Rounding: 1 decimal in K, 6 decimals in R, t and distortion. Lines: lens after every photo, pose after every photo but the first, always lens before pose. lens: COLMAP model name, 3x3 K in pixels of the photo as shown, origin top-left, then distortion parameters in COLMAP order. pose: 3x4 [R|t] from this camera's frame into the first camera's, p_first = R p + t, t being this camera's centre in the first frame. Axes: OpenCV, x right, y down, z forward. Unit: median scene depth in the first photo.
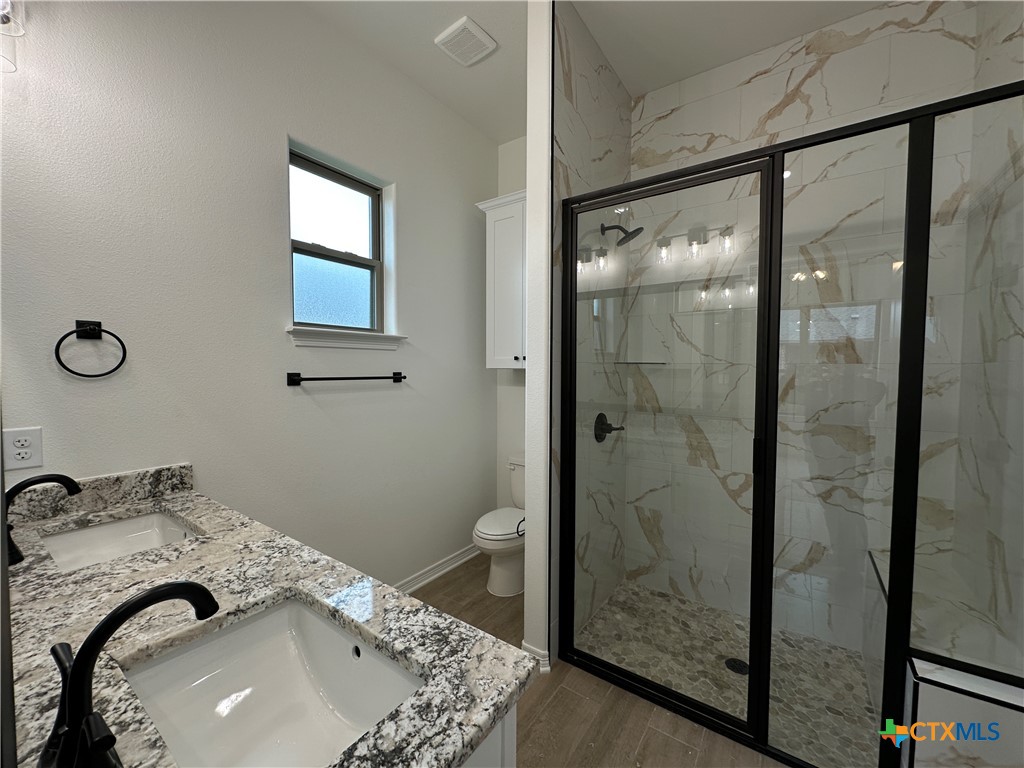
lens RADIAL K [[408.3, 0, 510.0], [0, 408.3, 385.1], [0, 0, 1]] dist [-0.002498, 0.000252]
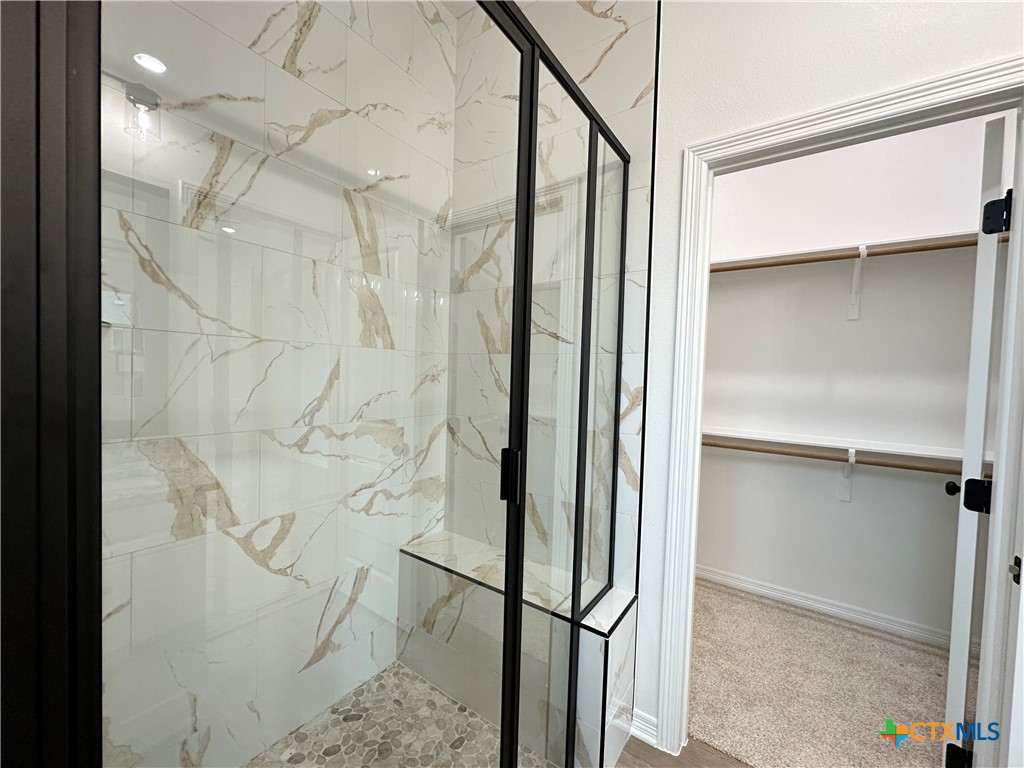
lens RADIAL K [[408.3, 0, 514.6], [0, 408.3, 385.0], [0, 0, 1]] dist [-0.002498, 0.000252]
pose [[0.003127, -0.031928, 0.999485, -0.050609], [0.011136, 0.999429, 0.031892, -0.000107], [-0.999933, 0.011030, 0.003481, 0.742698]]
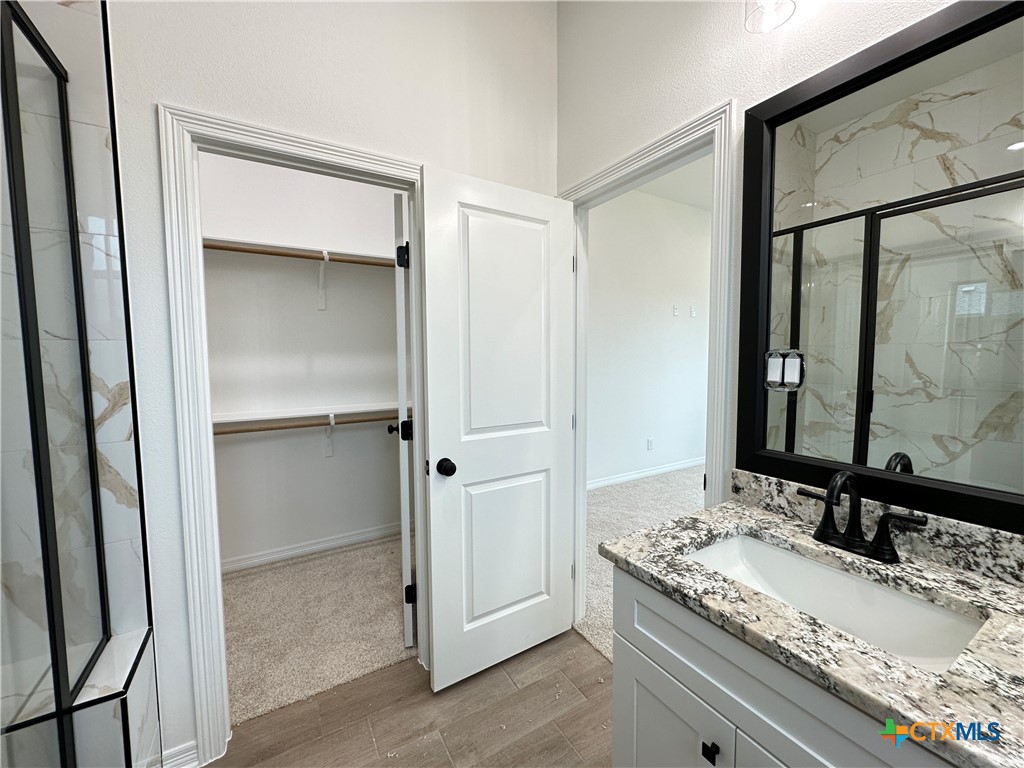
lens RADIAL K [[408.3, 0, 515.6], [0, 408.3, 385.0], [0, 0, 1]] dist [-0.002498, 0.000252]
pose [[-0.917140, -0.024038, 0.397839, -0.078938], [0.022313, 0.993517, 0.111468, -0.021904], [-0.397940, 0.111109, -0.910658, 0.845146]]
